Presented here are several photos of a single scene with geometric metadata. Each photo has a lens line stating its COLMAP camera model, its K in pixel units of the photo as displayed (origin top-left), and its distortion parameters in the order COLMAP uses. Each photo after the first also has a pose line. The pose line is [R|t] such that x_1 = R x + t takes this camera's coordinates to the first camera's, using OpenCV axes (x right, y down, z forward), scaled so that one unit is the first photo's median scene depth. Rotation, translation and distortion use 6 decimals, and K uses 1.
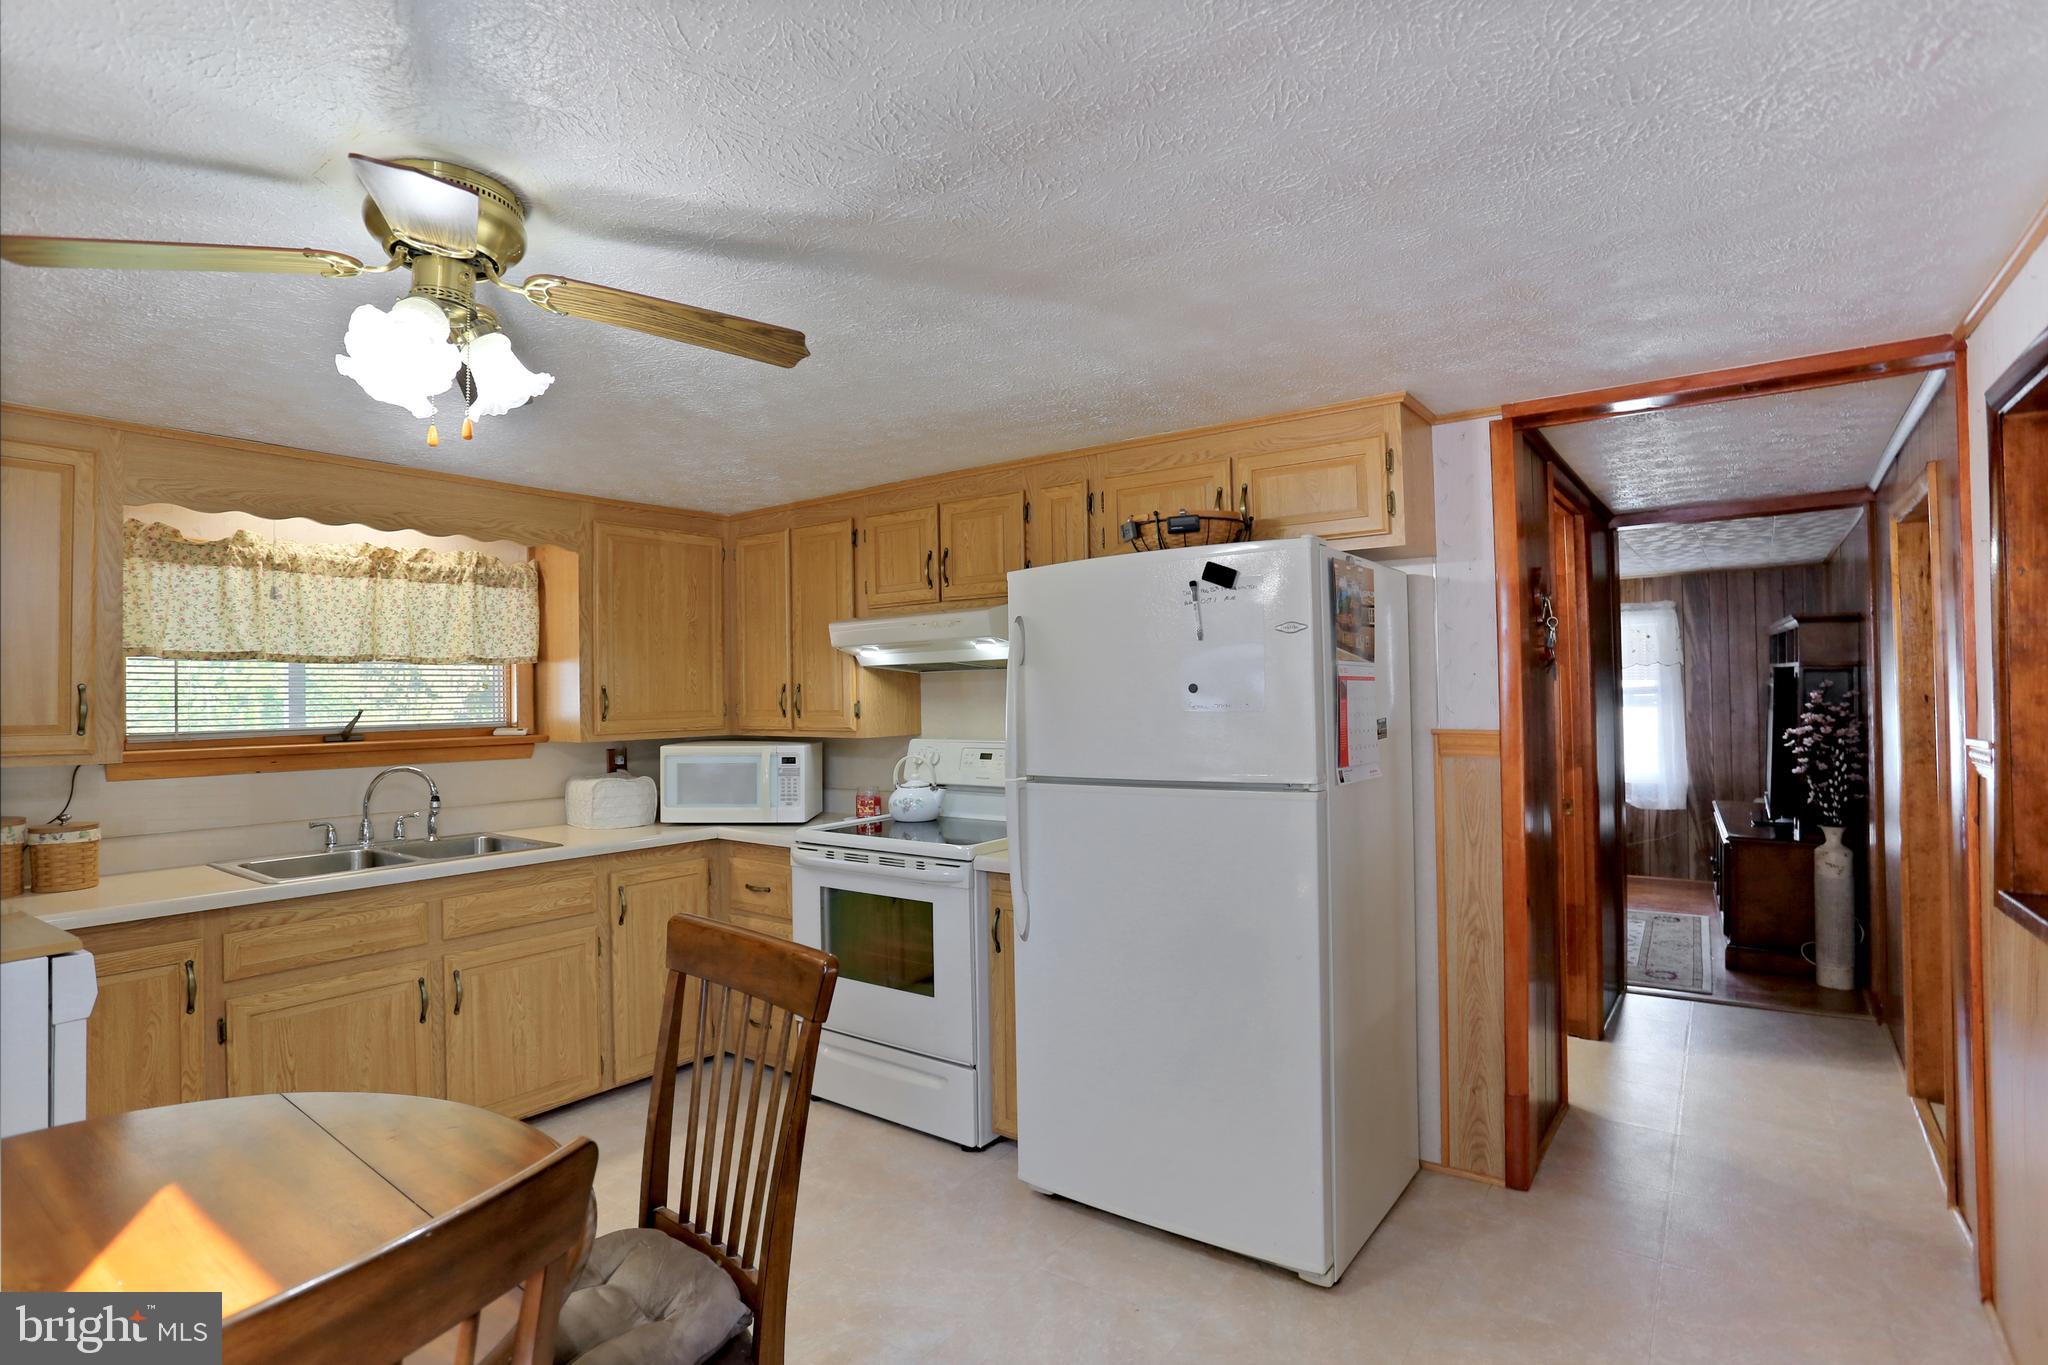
lens RADIAL K [[1024.2, 0, 1028.9], [0, 1024.2, 677.6], [0, 0, 1]] dist [-0.078322, 0.040799]
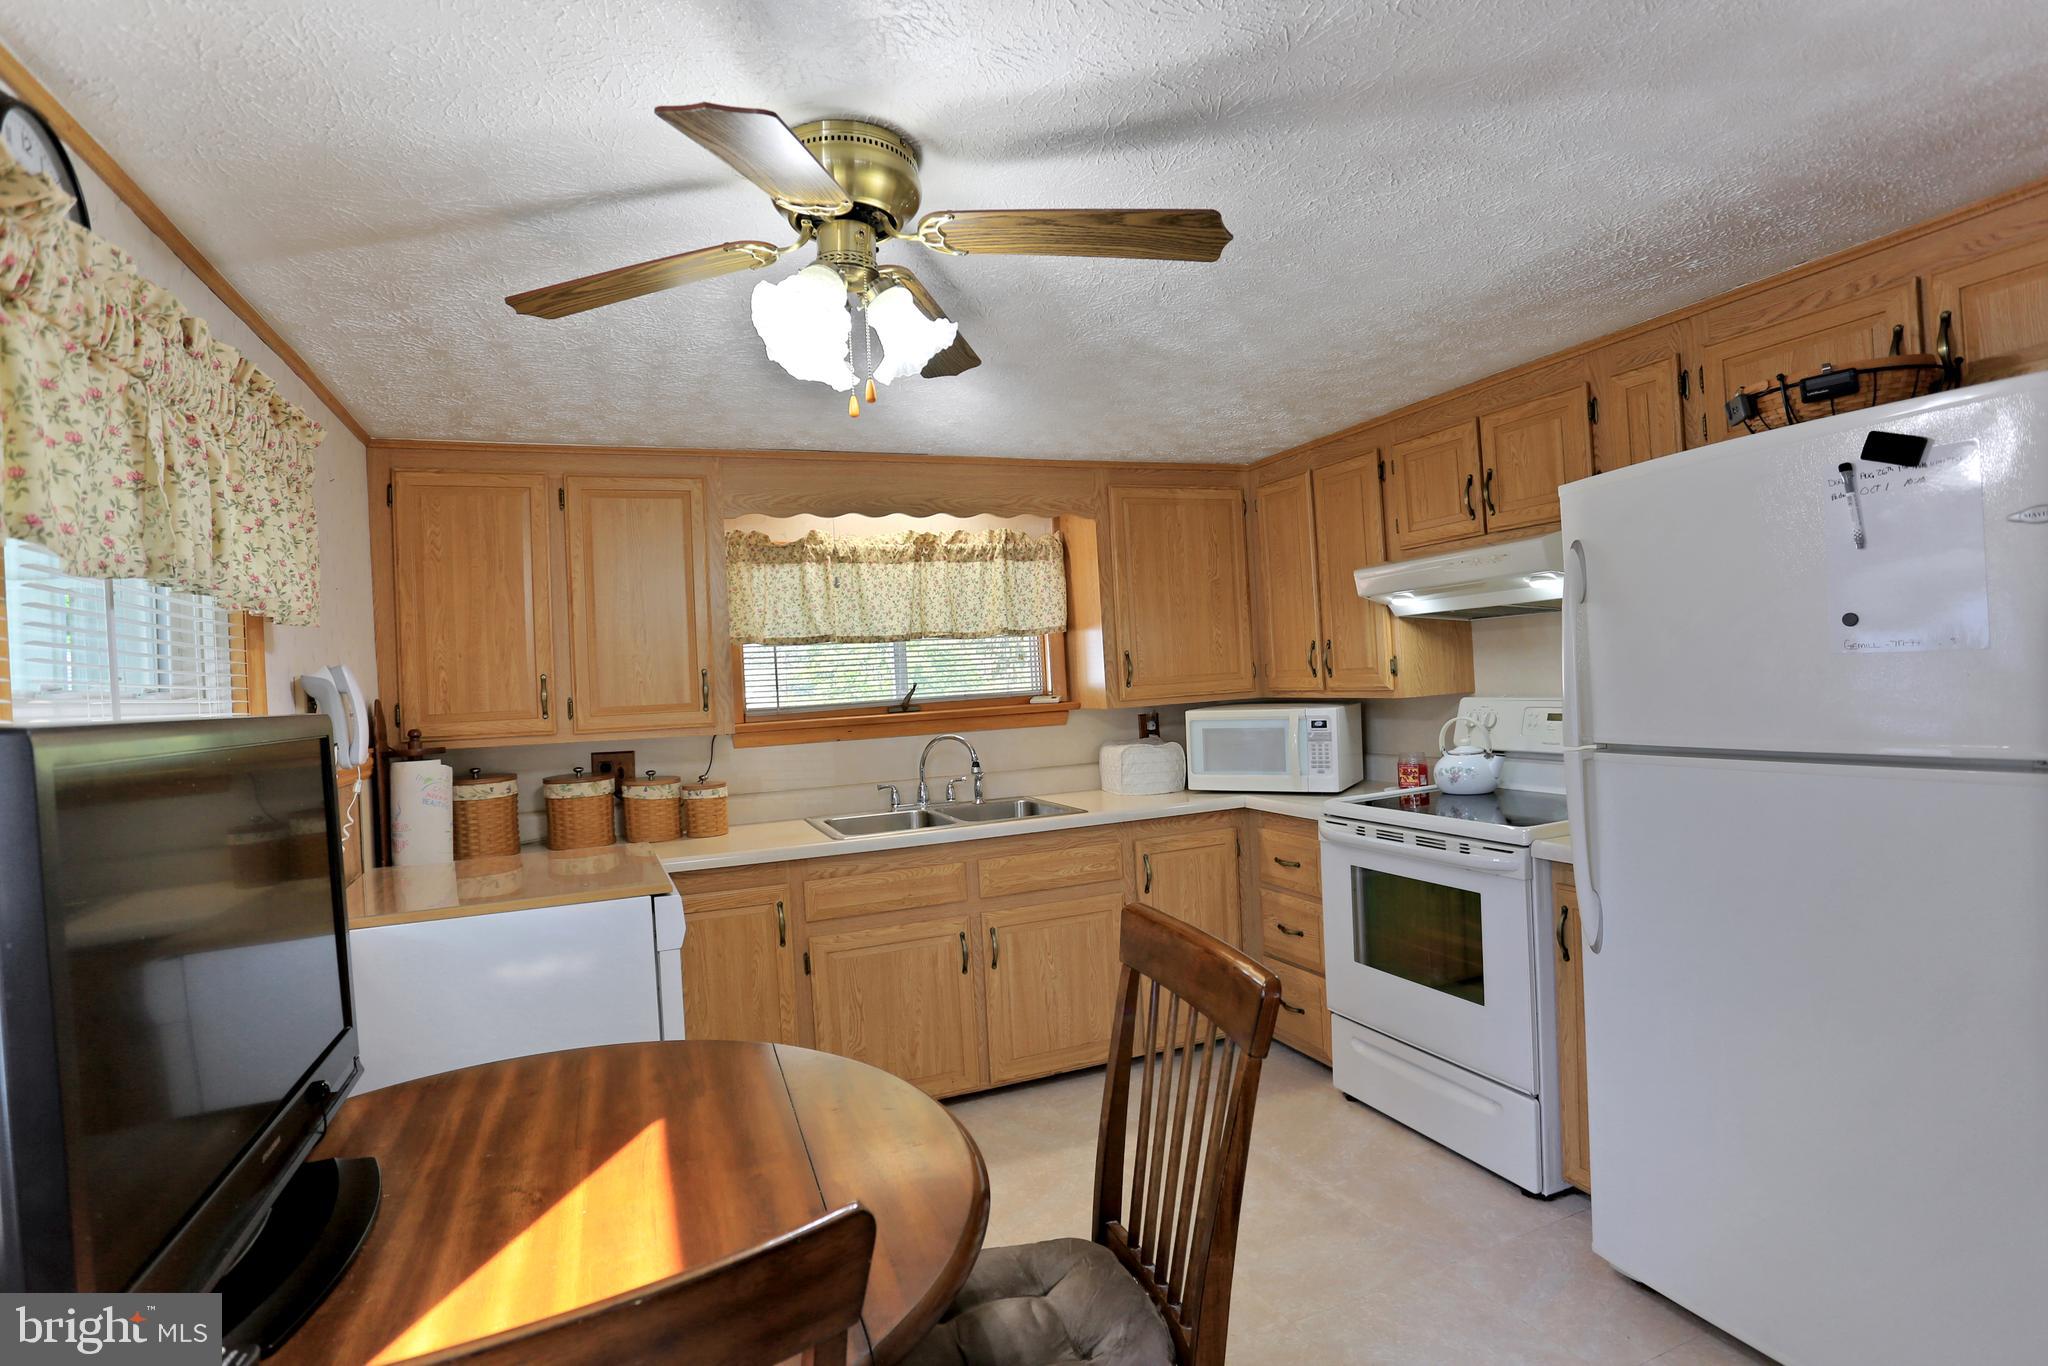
lens RADIAL K [[1024.2, 0, 1028.9], [0, 1024.2, 678.1], [0, 0, 1]] dist [-0.078322, 0.040799]
pose [[0.846351, -0.028836, -0.531844, 0.038195], [0.050403, 0.998388, 0.026078, 0.003888], [0.530235, -0.048878, 0.846440, 0.117243]]
